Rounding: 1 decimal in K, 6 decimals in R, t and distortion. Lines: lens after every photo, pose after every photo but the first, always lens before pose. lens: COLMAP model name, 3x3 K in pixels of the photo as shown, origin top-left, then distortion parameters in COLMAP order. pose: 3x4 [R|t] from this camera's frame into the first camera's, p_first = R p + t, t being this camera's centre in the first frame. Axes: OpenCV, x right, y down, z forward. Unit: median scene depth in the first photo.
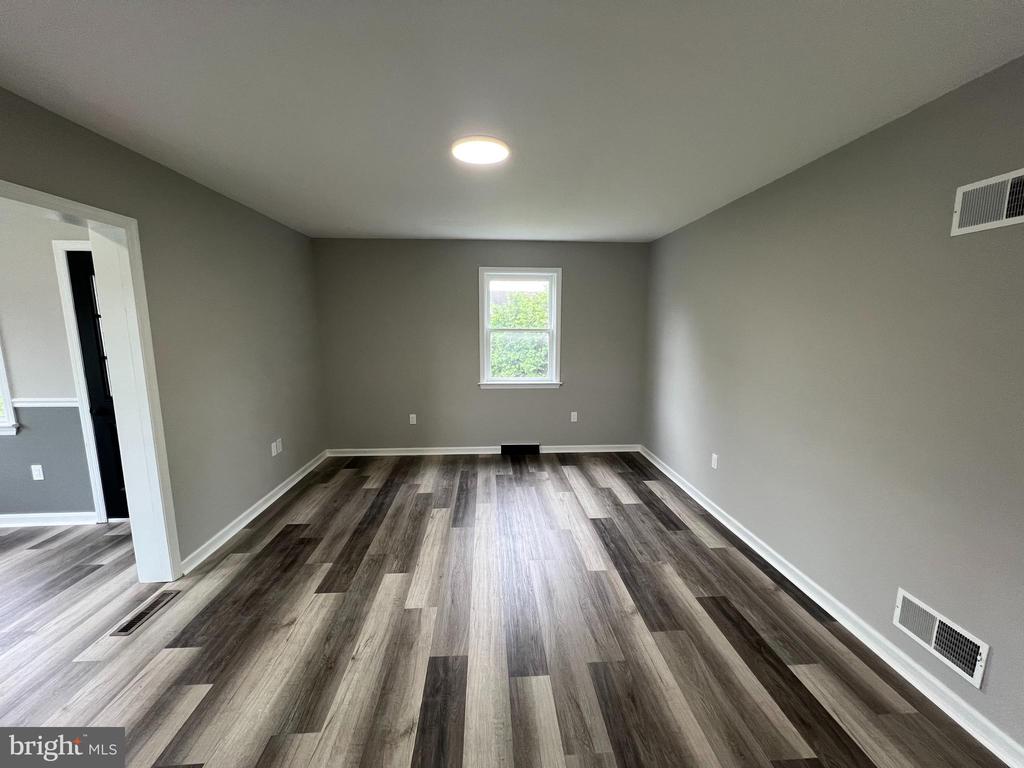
lens RADIAL K [[407.6, 0, 513.1], [0, 407.6, 383.7], [0, 0, 1]] dist [-0.001389, 0.000108]
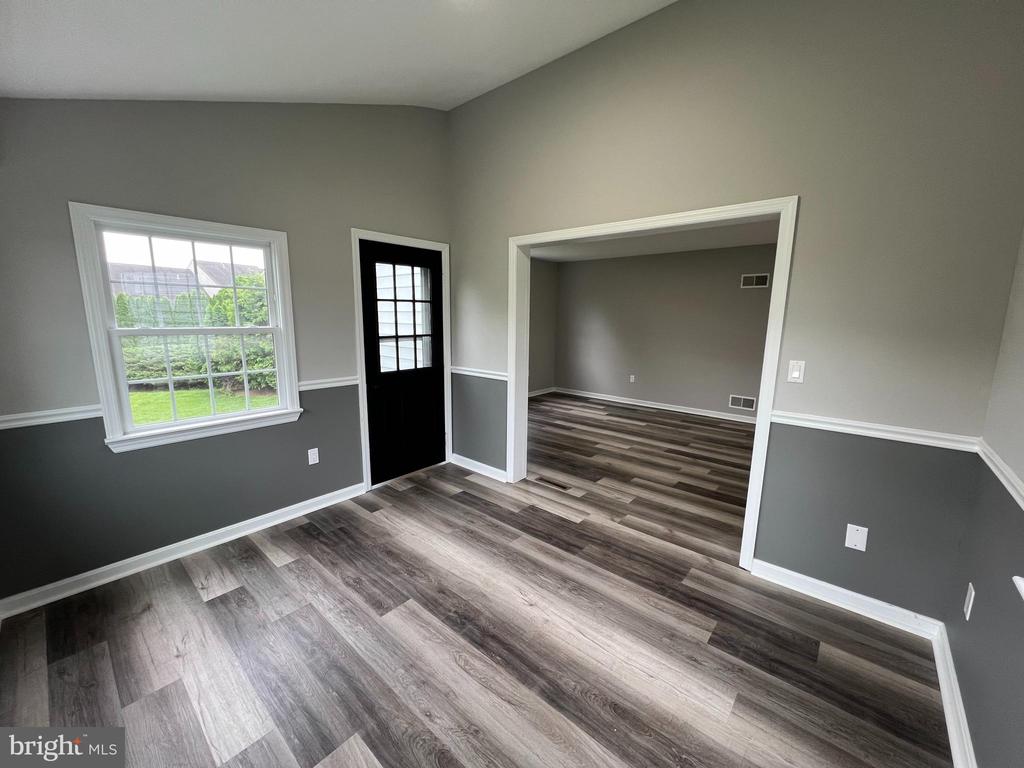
lens RADIAL K [[407.6, 0, 515.0], [0, 407.6, 385.6], [0, 0, 1]] dist [-0.001389, 0.000108]
pose [[0.701120, -0.116196, 0.703512, -1.782898], [0.092554, 0.993116, 0.071789, 0.025251], [-0.707011, 0.014780, 0.707048, -0.059082]]
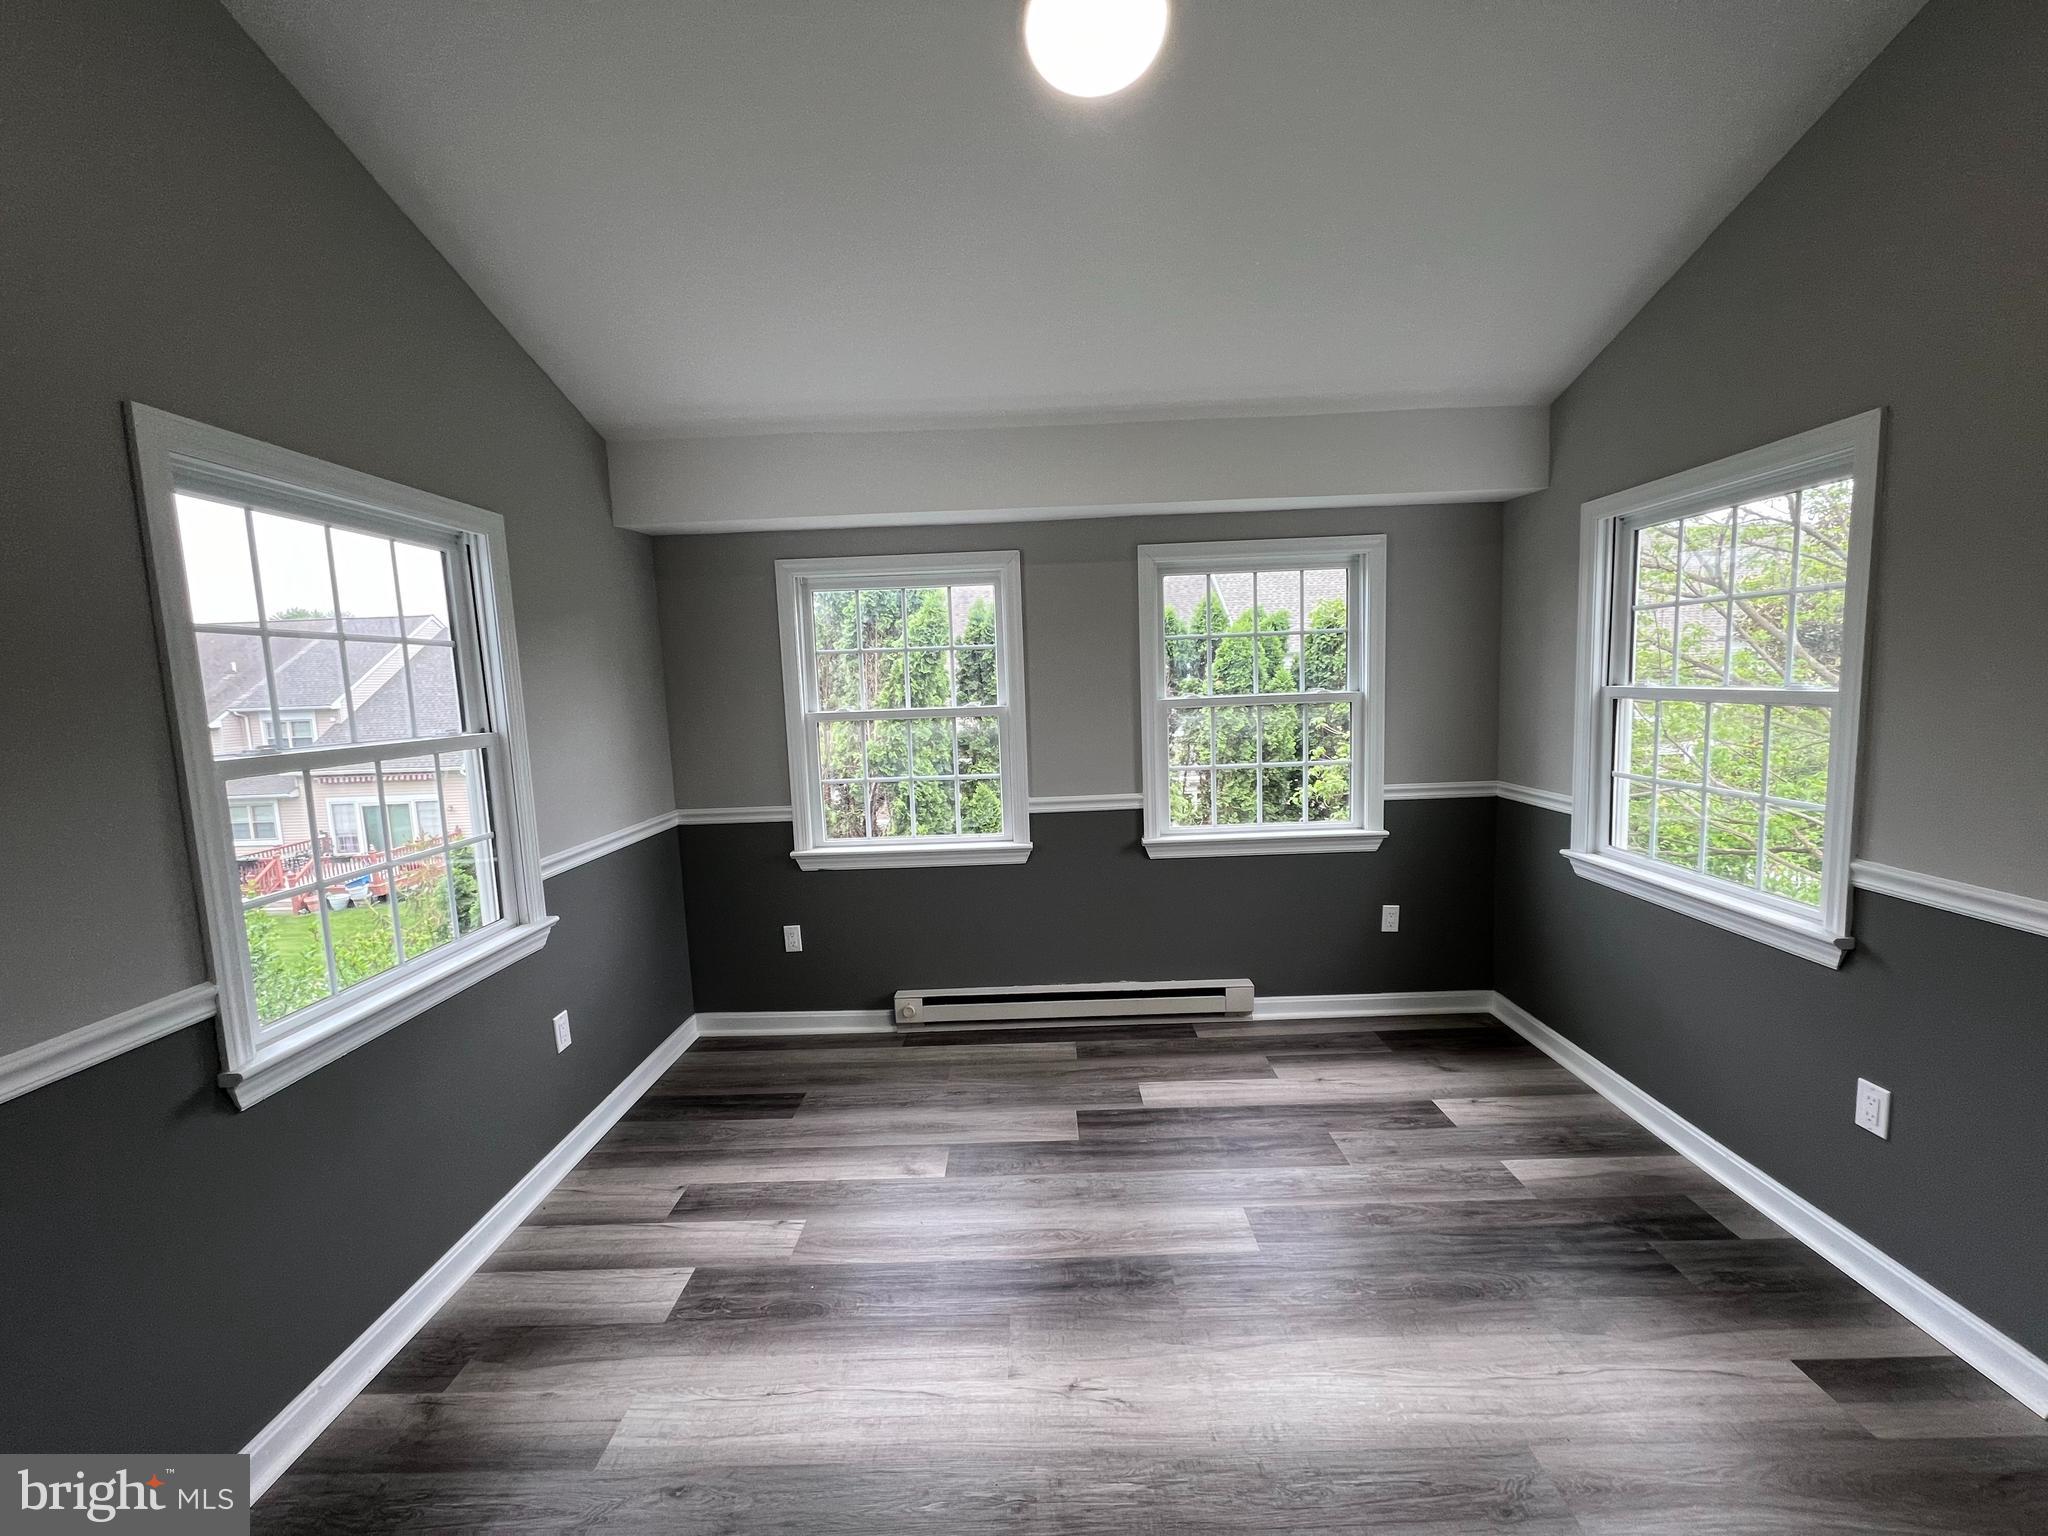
lens RADIAL K [[815.3, 0, 1024.1], [0, 815.3, 769.6], [0, 0, 1]] dist [-0.001389, 0.000108]
pose [[-0.081111, 0.111003, -0.990505, -0.637480], [-0.106530, 0.987121, 0.119347, -0.046069], [0.990996, 0.115199, -0.068241, 0.449034]]
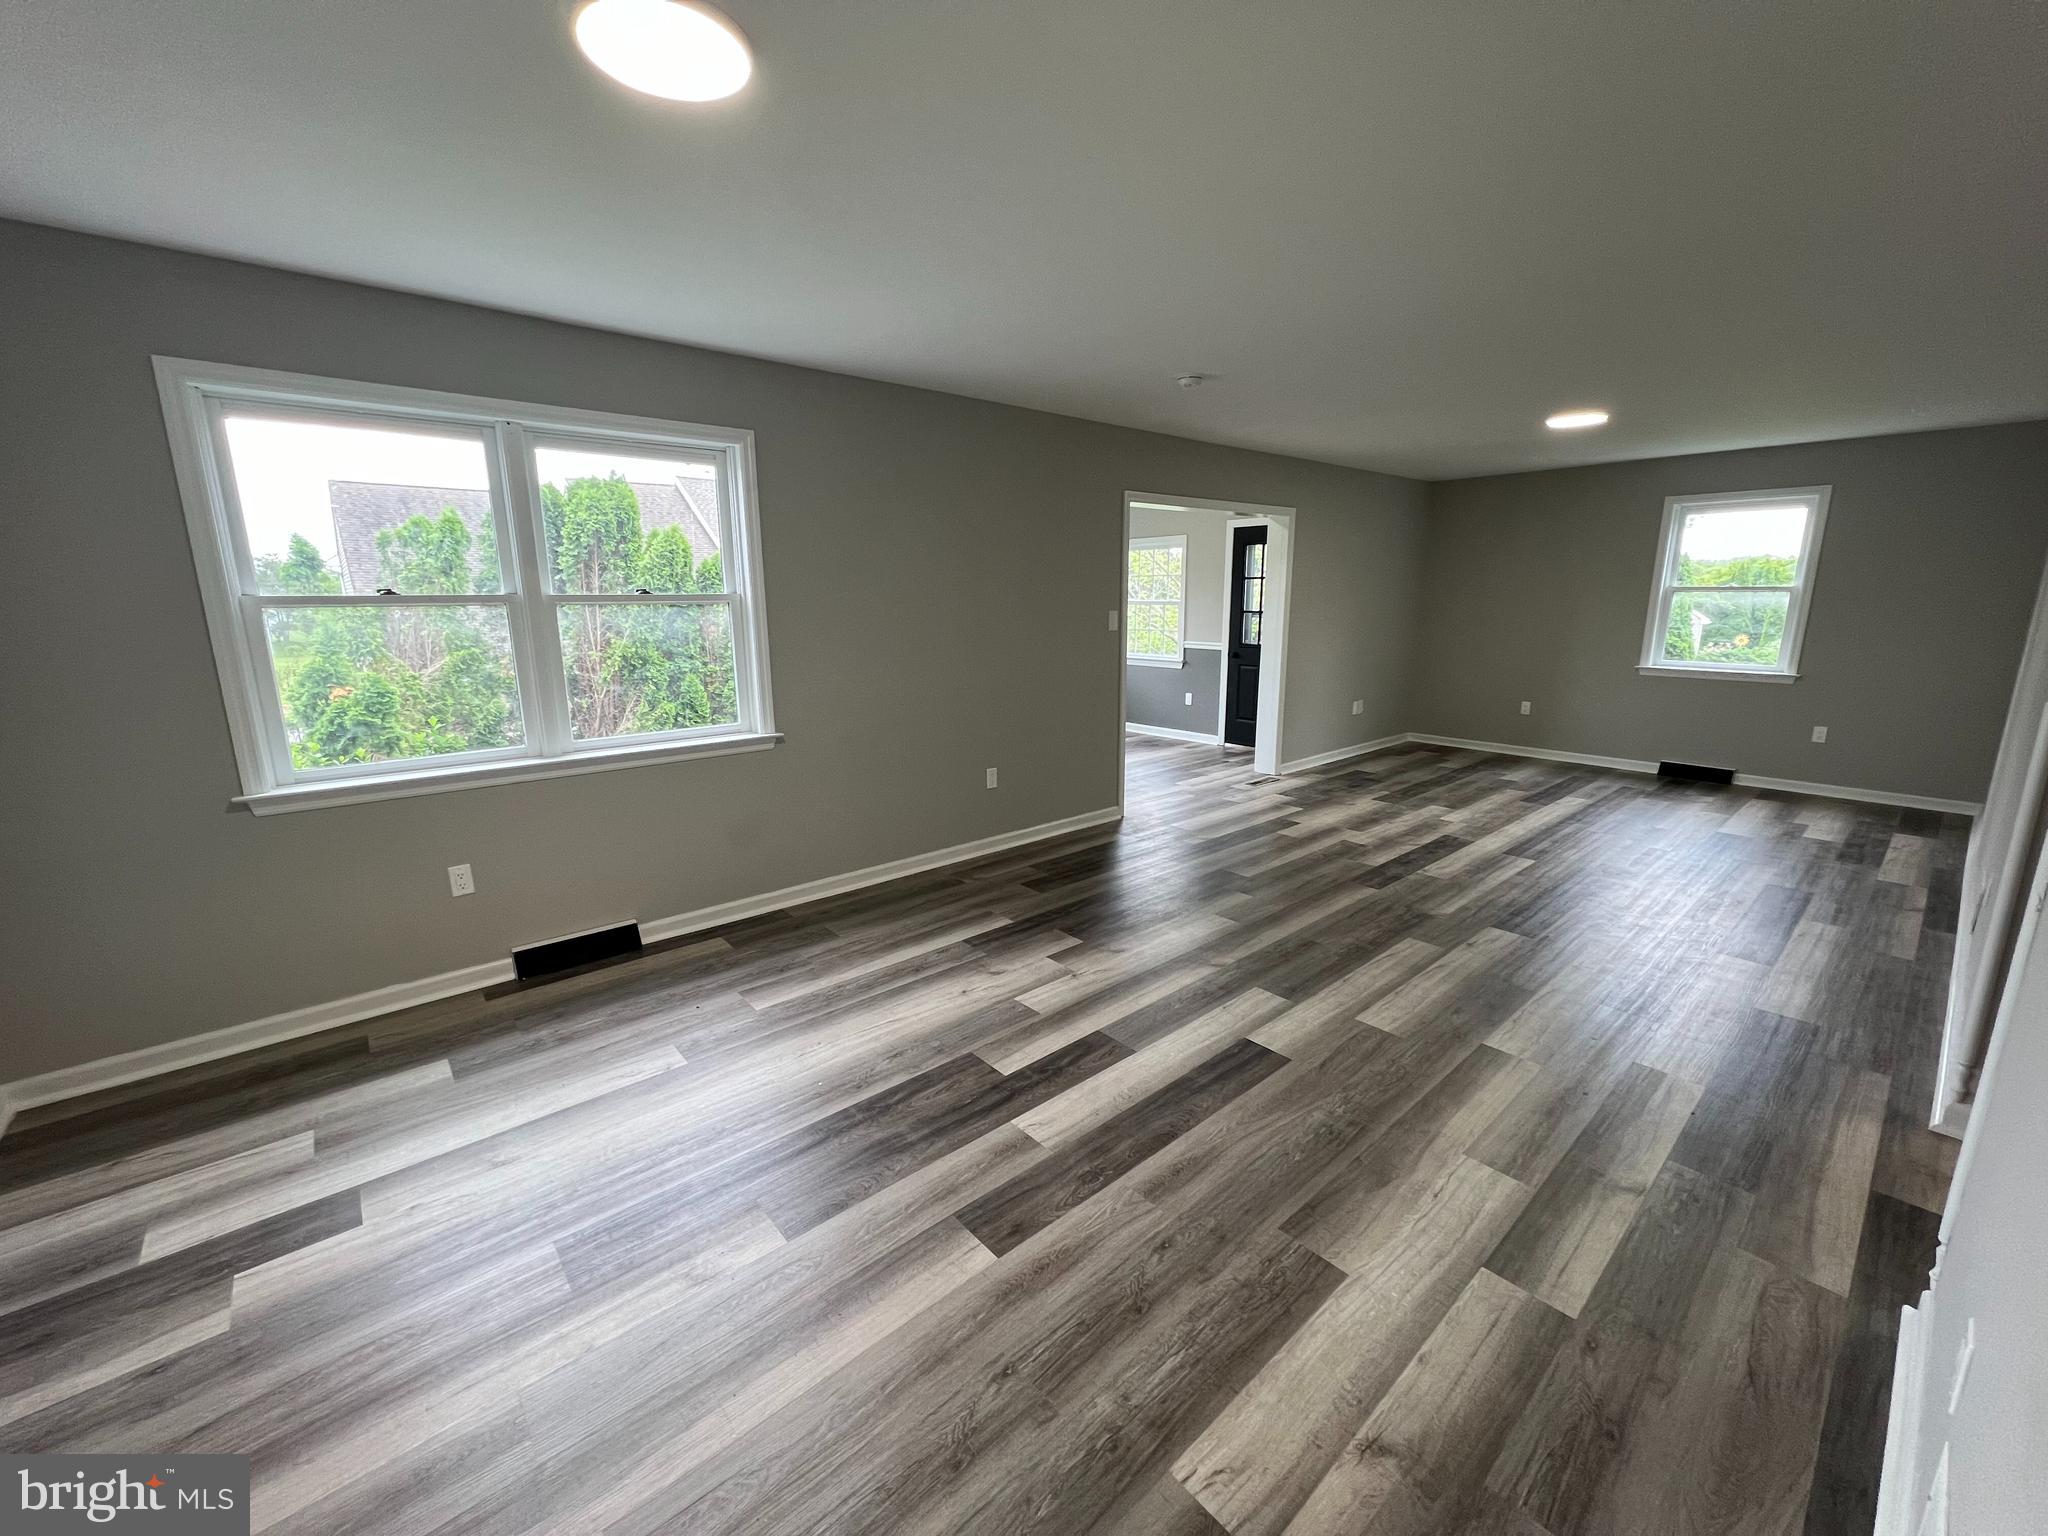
lens RADIAL K [[815.3, 0, 1020.6], [0, 815.3, 768.4], [0, 0, 1]] dist [-0.001389, 0.000108]
pose [[0.599367, 0.164281, -0.783436, 0.731340], [-0.109159, 0.986345, 0.123318, 0.206314], [0.792997, 0.011607, 0.609115, -1.239056]]
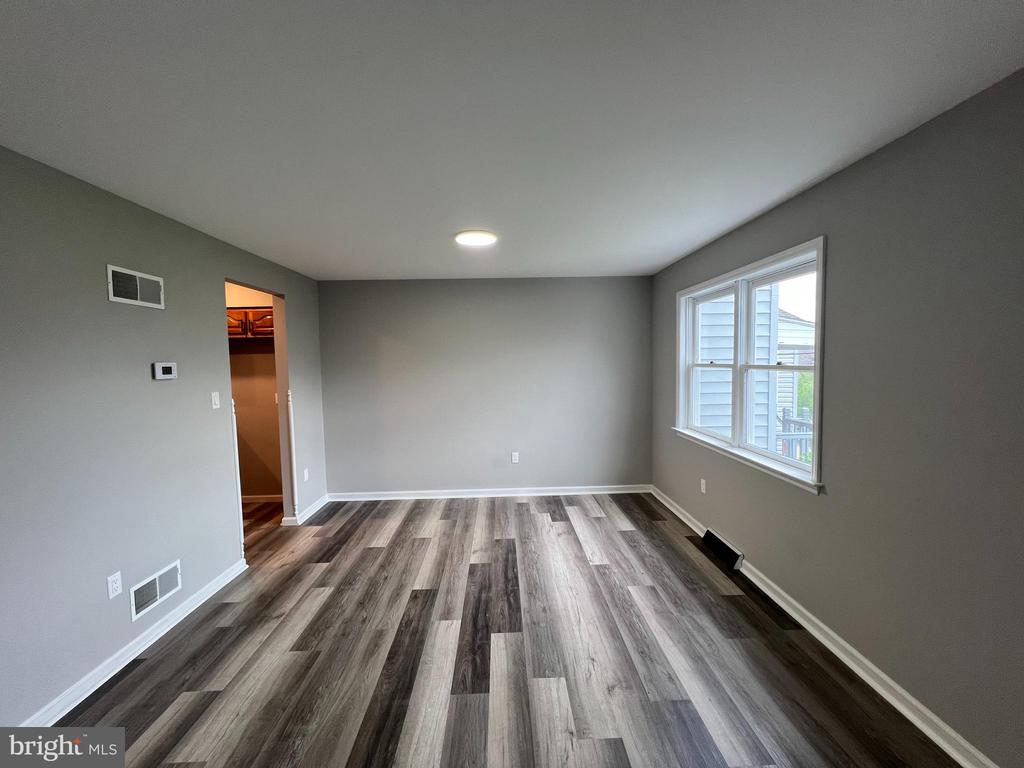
lens RADIAL K [[407.6, 0, 515.0], [0, 407.6, 382.6], [0, 0, 1]] dist [-0.001389, 0.000108]
pose [[-0.999343, 0.014740, 0.033107, -0.070317], [0.021006, 0.980026, 0.197756, -0.013940], [-0.029530, 0.198322, -0.979692, 0.097900]]
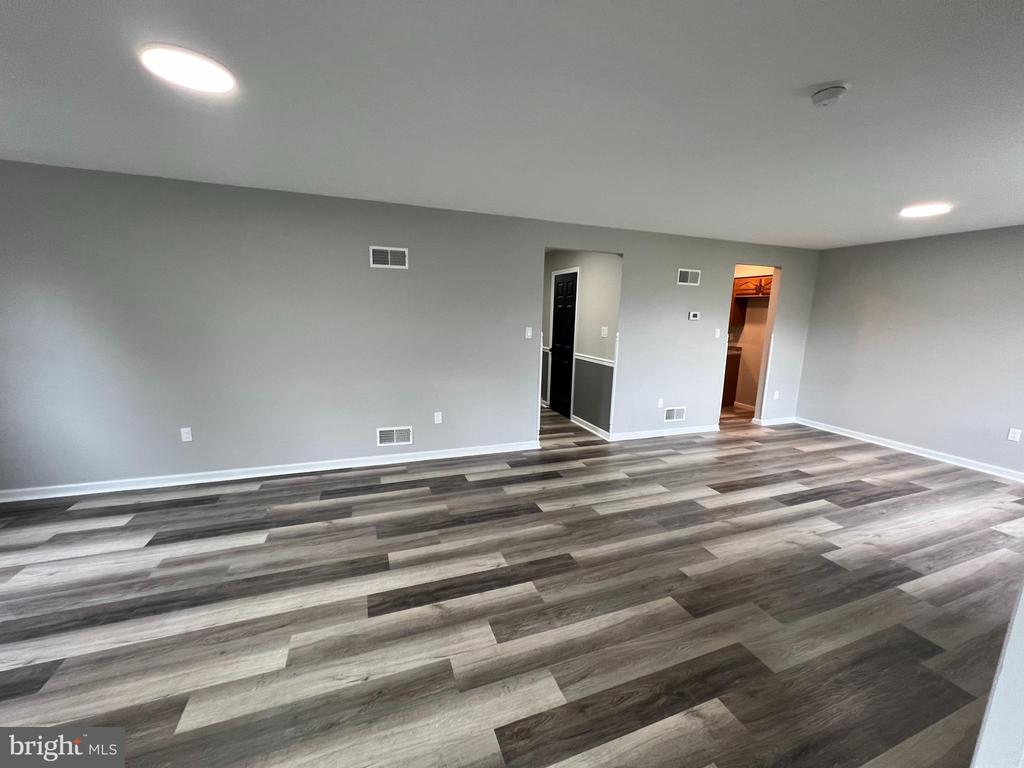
lens RADIAL K [[407.6, 0, 509.4], [0, 407.6, 385.3], [0, 0, 1]] dist [-0.001389, 0.000108]
pose [[-0.284169, -0.178619, 0.941989, -0.875960], [0.115712, 0.968922, 0.218633, -0.078976], [-0.951766, 0.171128, -0.254669, 0.592950]]
